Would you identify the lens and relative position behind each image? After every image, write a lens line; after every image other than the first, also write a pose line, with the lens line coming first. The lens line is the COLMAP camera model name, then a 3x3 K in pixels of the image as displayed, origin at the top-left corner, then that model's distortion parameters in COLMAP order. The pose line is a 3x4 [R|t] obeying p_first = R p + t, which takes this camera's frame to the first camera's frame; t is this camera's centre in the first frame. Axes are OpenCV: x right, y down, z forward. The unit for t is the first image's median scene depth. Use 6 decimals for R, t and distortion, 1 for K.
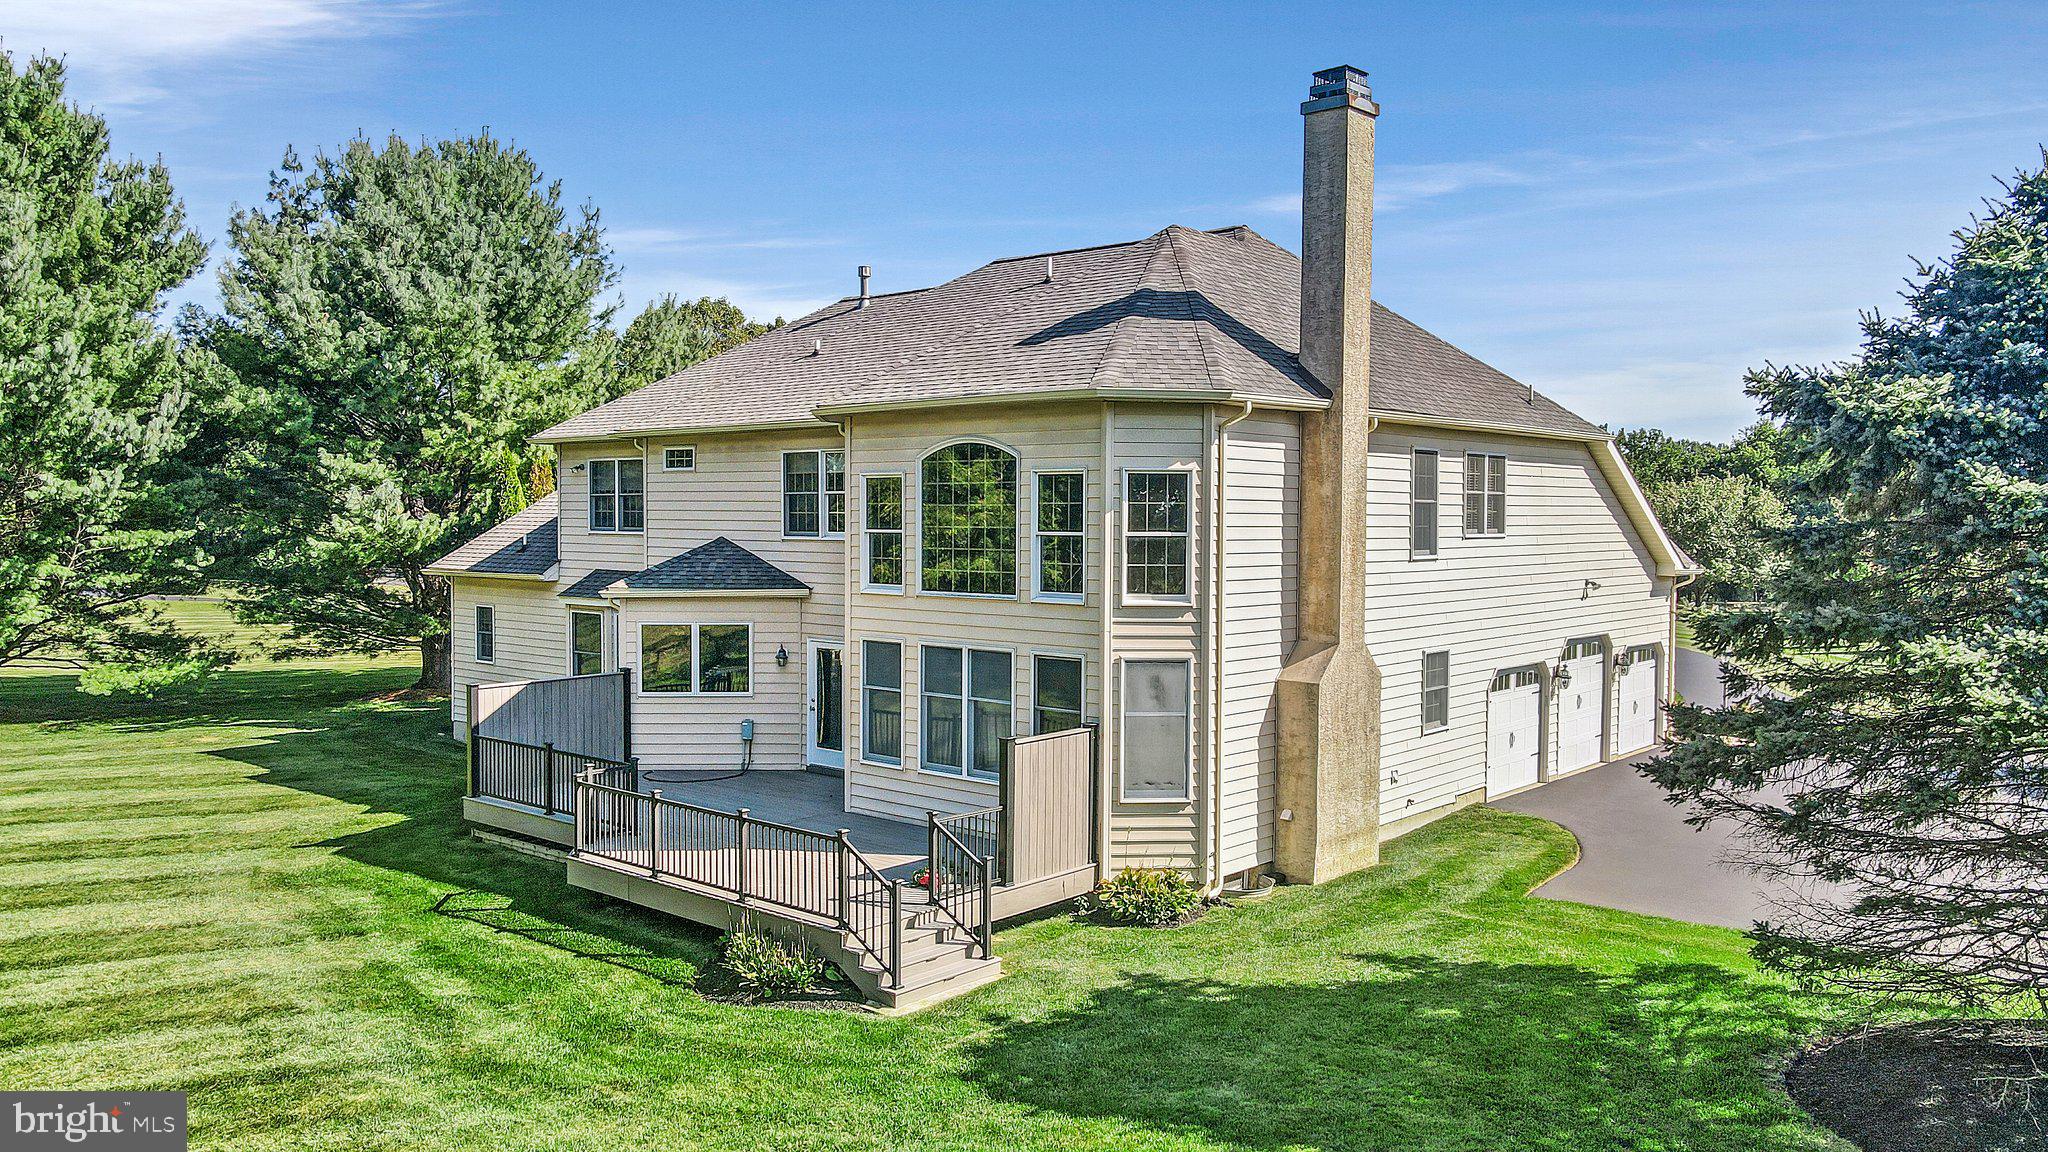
lens RADIAL K [[1508.3, 0, 1024.0], [0, 1508.3, 576.0], [0, 0, 1]] dist [0.020734, 0.004573]
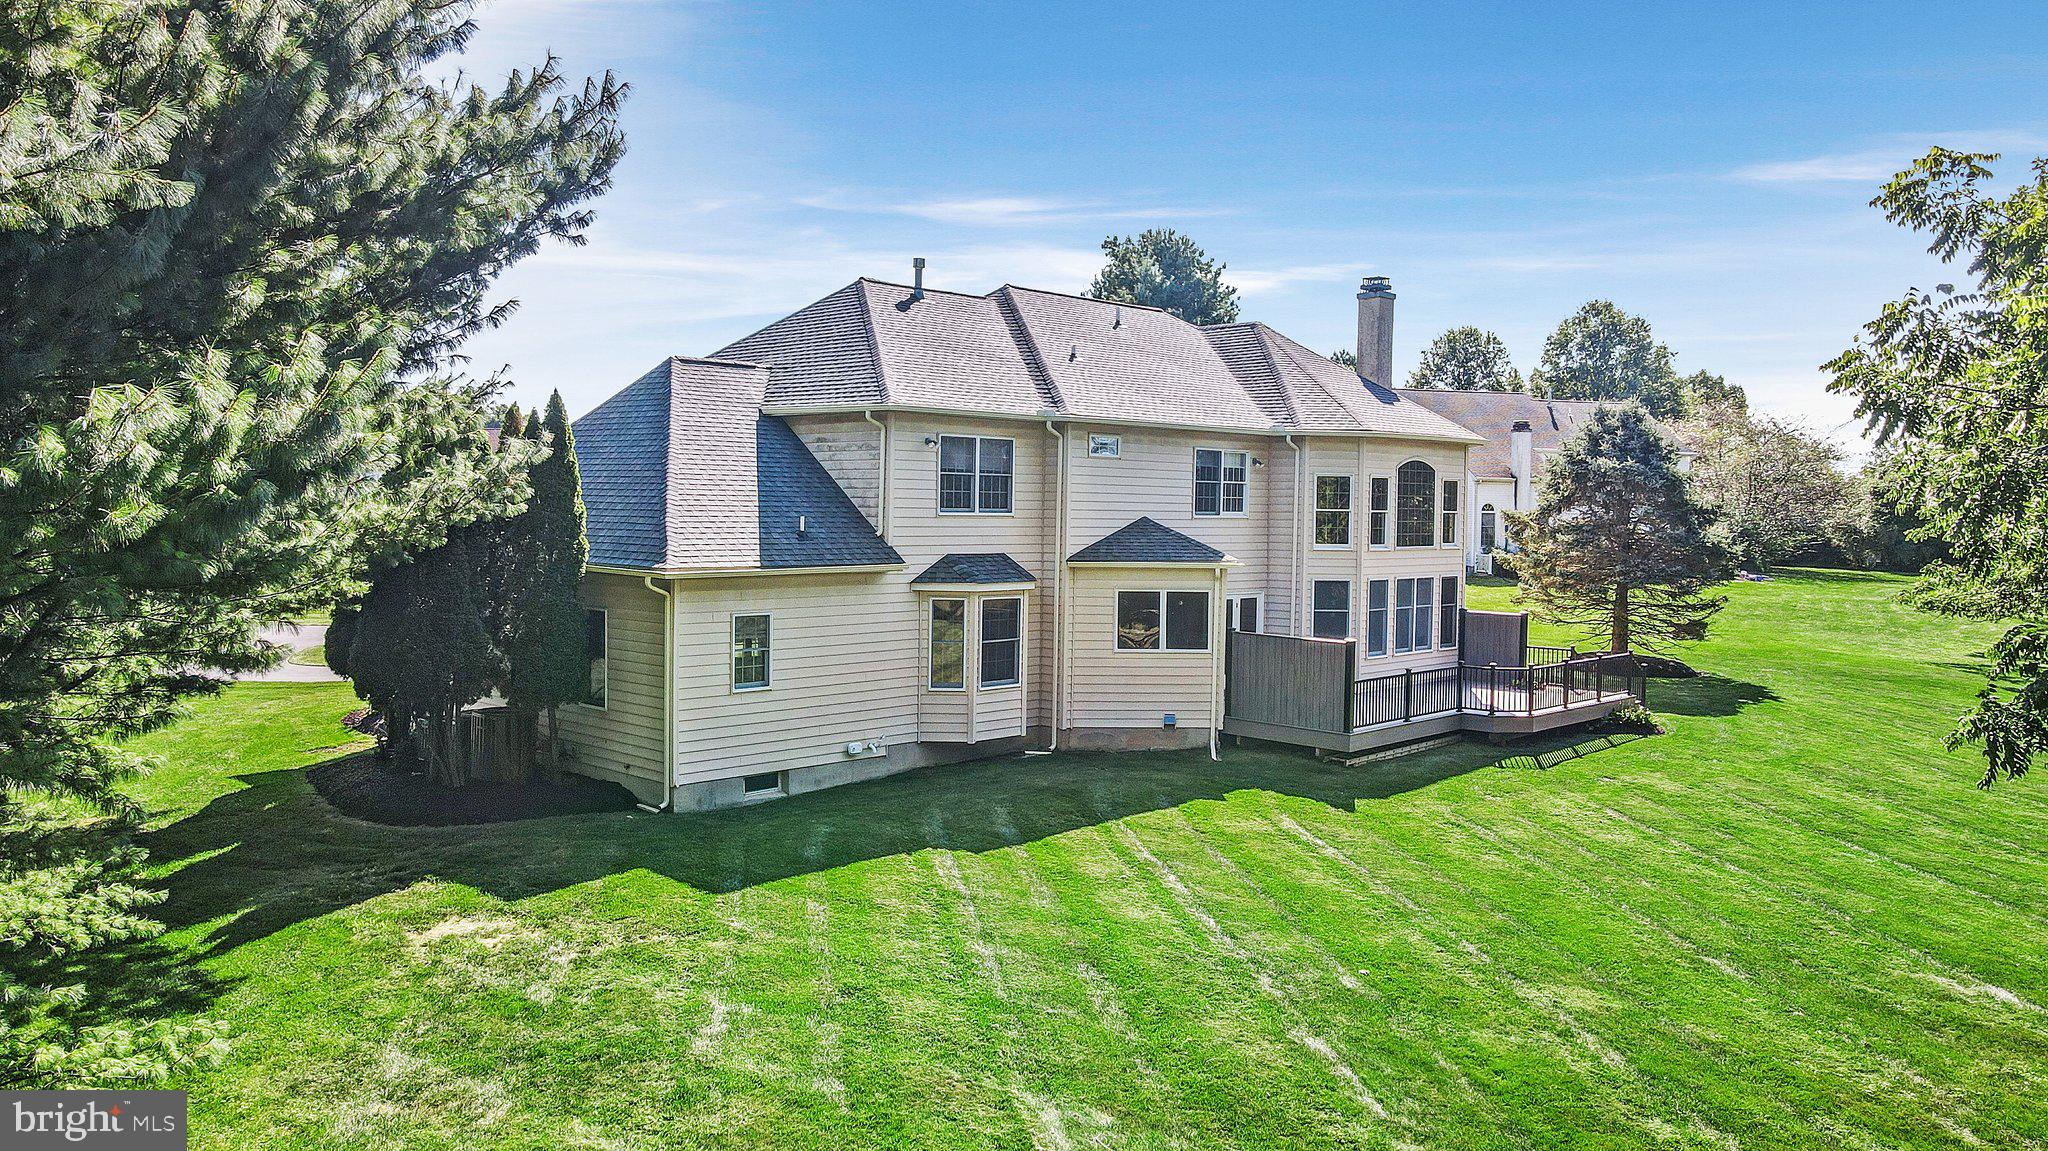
lens RADIAL K [[1508.3, 0, 1024.0], [0, 1508.3, 575.5], [0, 0, 1]] dist [0.020734, 0.004573]
pose [[0.037971, -0.052917, 0.997877, -1.445663], [0.024580, 0.998344, 0.052007, -0.045775], [-0.998977, 0.022553, 0.039208, 1.108012]]
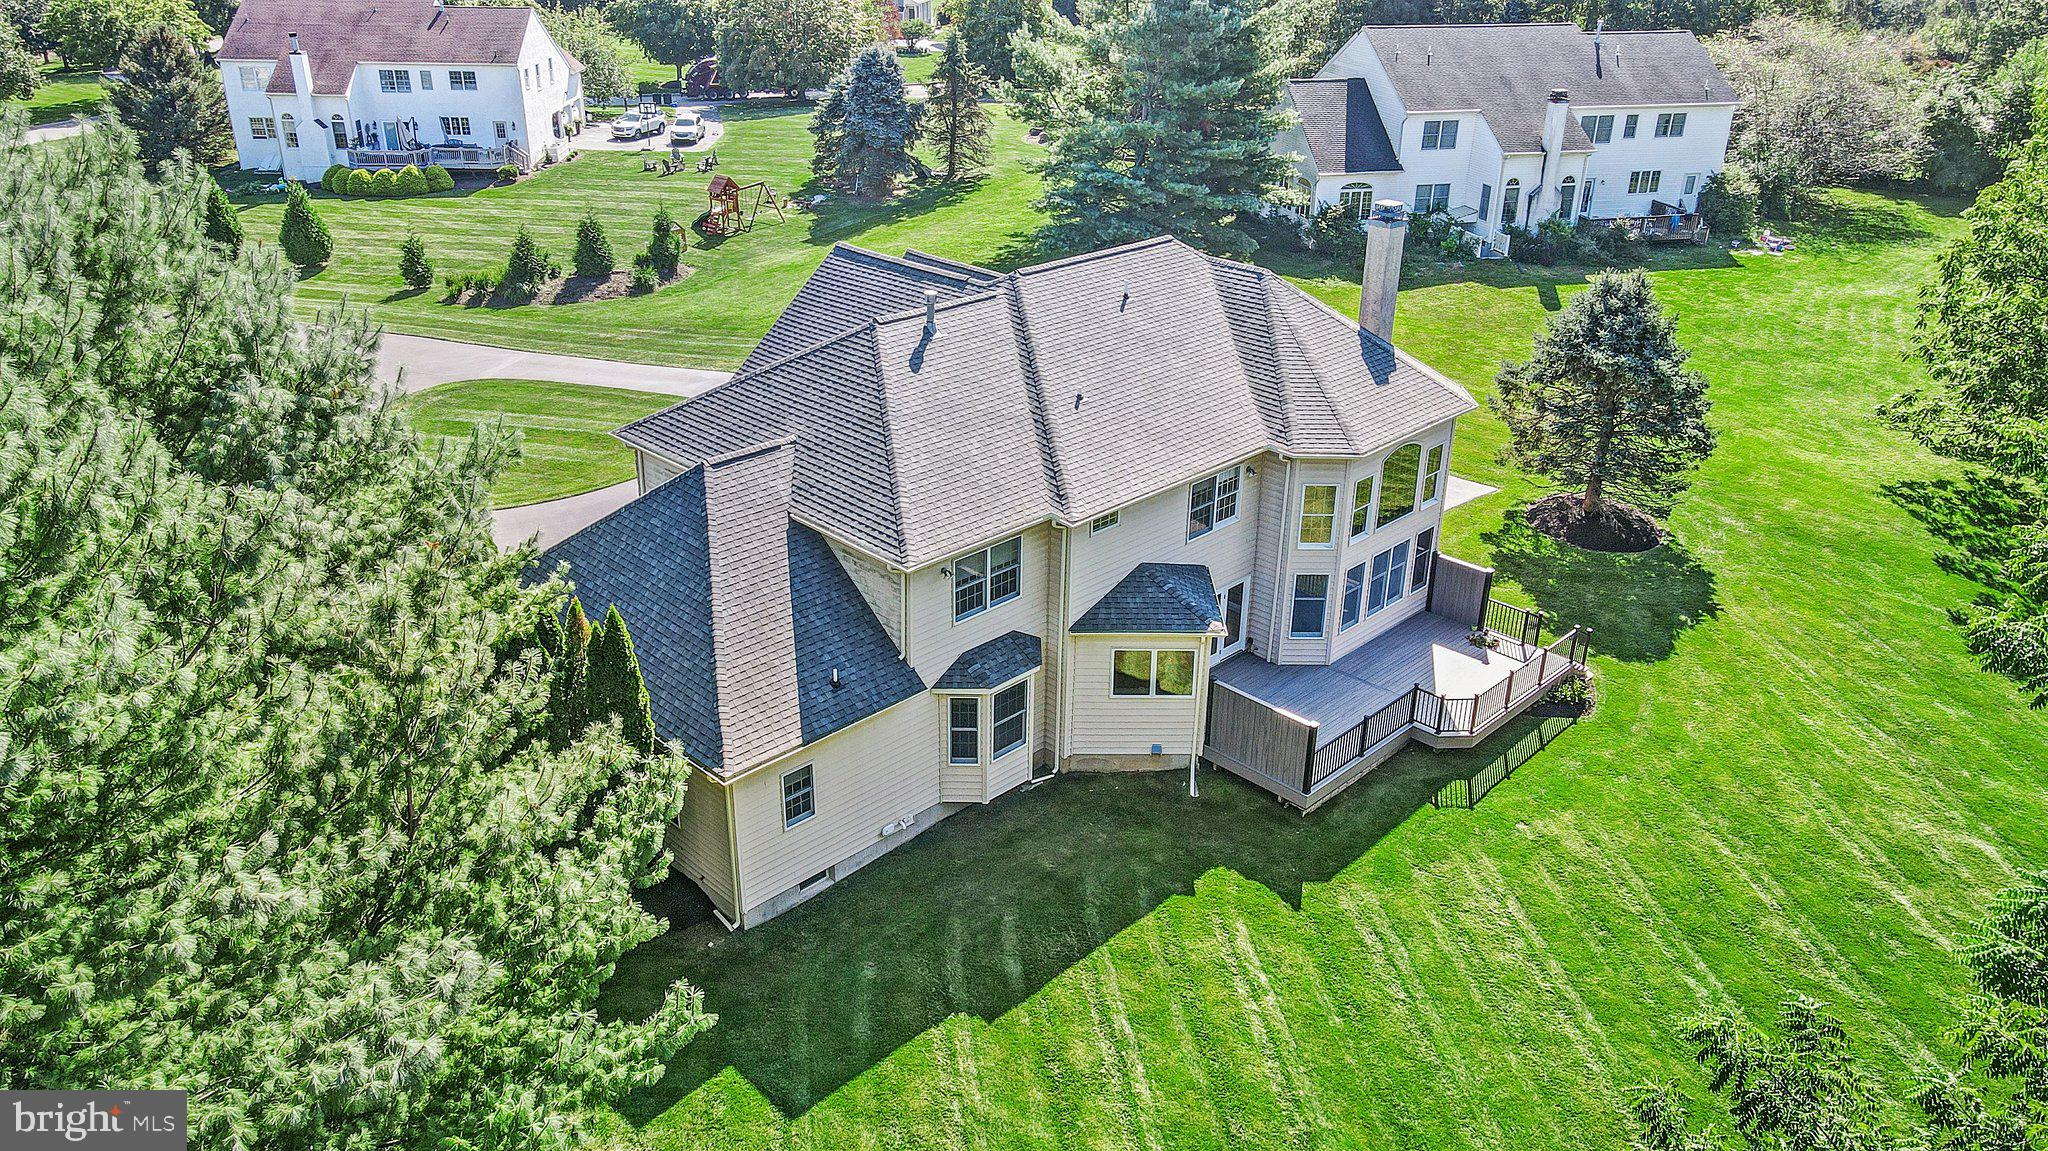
lens RADIAL K [[1486.0, 0, 1018.9], [0, 1486.0, 589.6], [0, 0, 1]] dist [0.017720, 0.009535]
pose [[0.056403, -0.431038, 0.900569, -1.430187], [0.027477, 0.902334, 0.430161, -0.582913], [-0.998030, 0.000482, 0.062738, 1.083014]]
